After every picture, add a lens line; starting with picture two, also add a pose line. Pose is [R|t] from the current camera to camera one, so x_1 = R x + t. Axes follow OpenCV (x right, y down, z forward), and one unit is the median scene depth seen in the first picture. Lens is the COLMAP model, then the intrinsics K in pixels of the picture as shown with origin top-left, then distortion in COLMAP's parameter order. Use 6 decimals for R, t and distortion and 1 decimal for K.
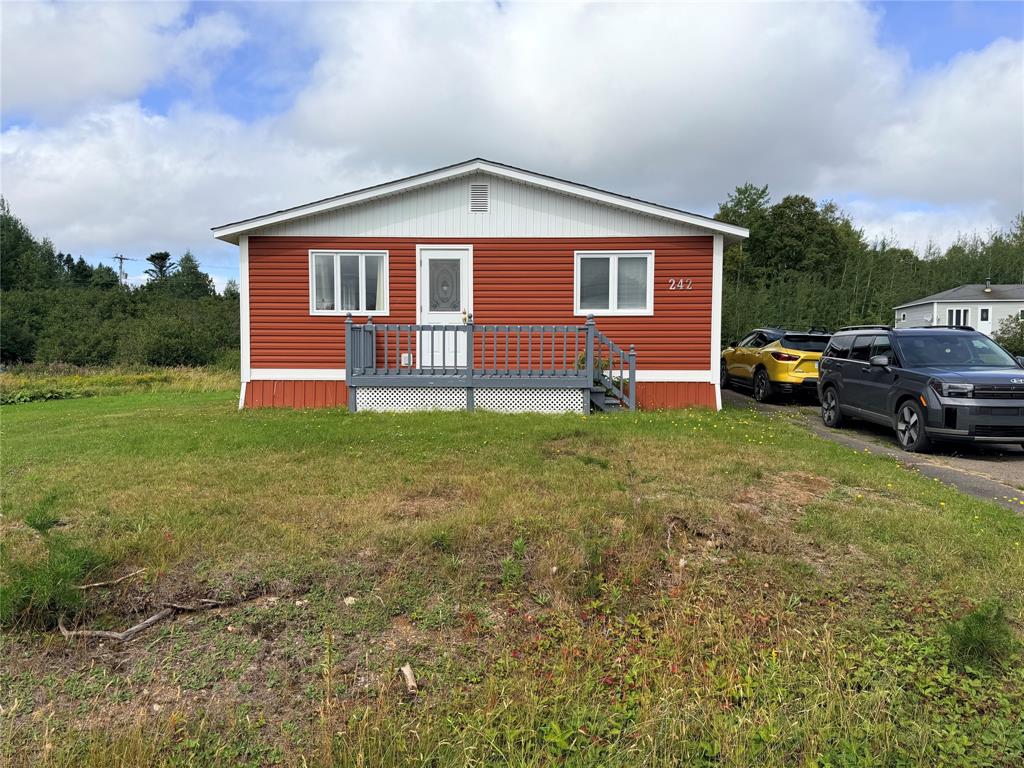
lens RADIAL K [[689.3, 0, 512.0], [0, 689.3, 384.0], [0, 0, 1]] dist [0.094556, -0.128301]
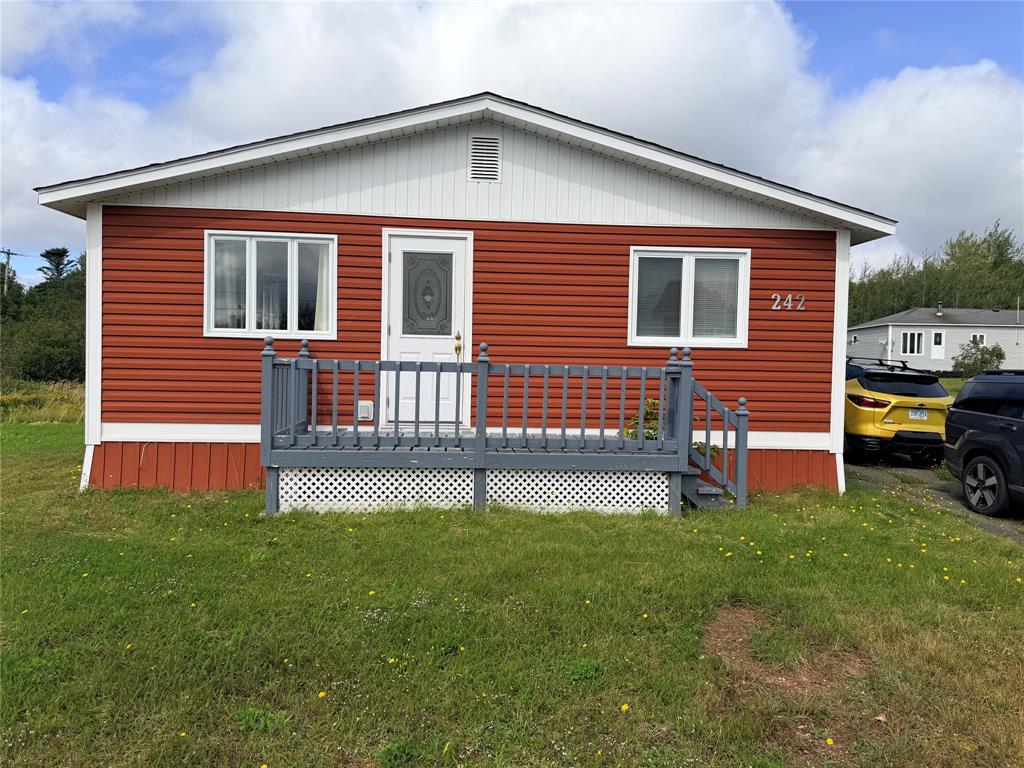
lens RADIAL K [[689.3, 0, 512.0], [0, 689.3, 384.0], [0, 0, 1]] dist [0.094556, -0.128301]
pose [[0.994585, 0.014744, 0.102872, -0.084511], [-0.013150, 0.999783, -0.016160, -0.051174], [-0.103088, 0.014720, 0.994563, 0.365581]]
